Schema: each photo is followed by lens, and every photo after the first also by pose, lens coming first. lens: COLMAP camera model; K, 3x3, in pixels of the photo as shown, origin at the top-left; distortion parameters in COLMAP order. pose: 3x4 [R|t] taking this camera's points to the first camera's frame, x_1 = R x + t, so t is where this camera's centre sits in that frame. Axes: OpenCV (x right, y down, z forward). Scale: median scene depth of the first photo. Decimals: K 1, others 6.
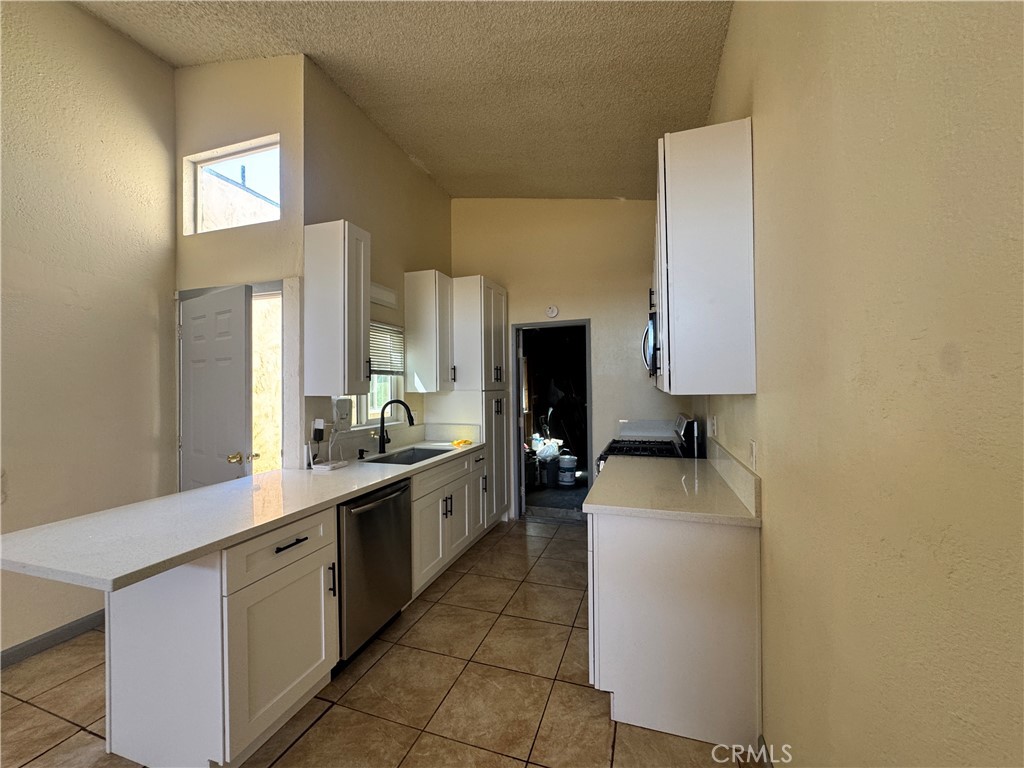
lens RADIAL K [[410.9, 0, 511.2], [0, 410.9, 383.8], [0, 0, 1]] dist [-0.003703, 0.000711]
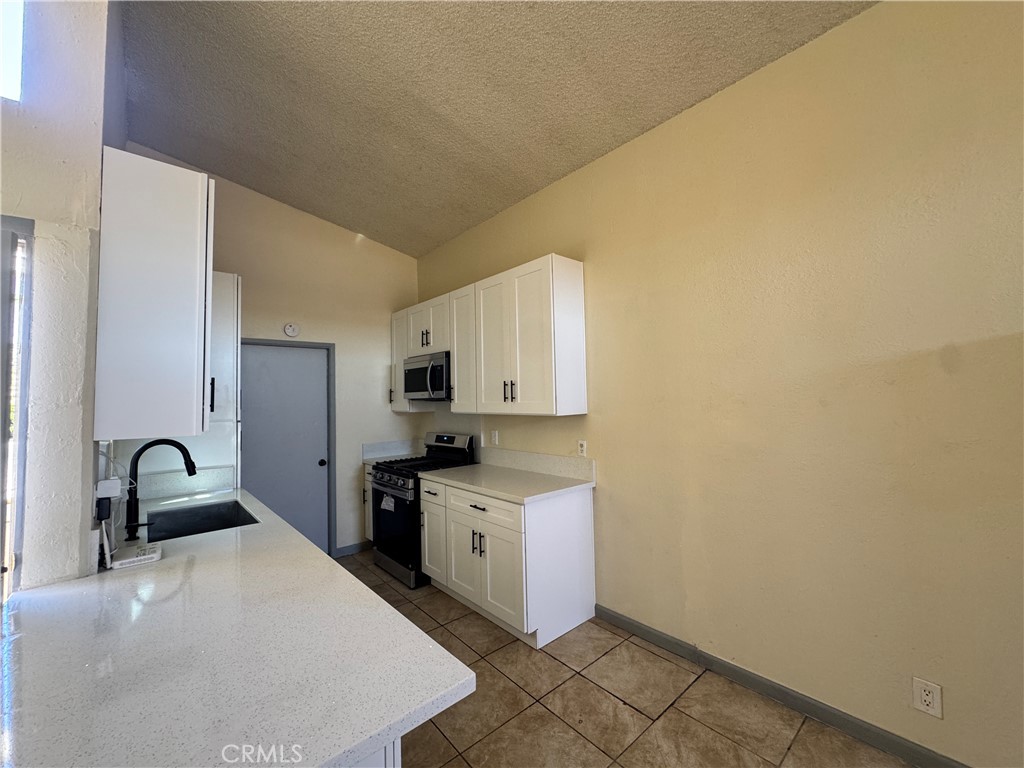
lens RADIAL K [[410.9, 0, 512.6], [0, 410.9, 384.7], [0, 0, 1]] dist [-0.003703, 0.000711]
pose [[0.500931, 0.035494, 0.864759, -0.681513], [0.011958, 0.998780, -0.047922, -0.012677], [-0.865405, 0.034347, 0.499895, 0.222298]]
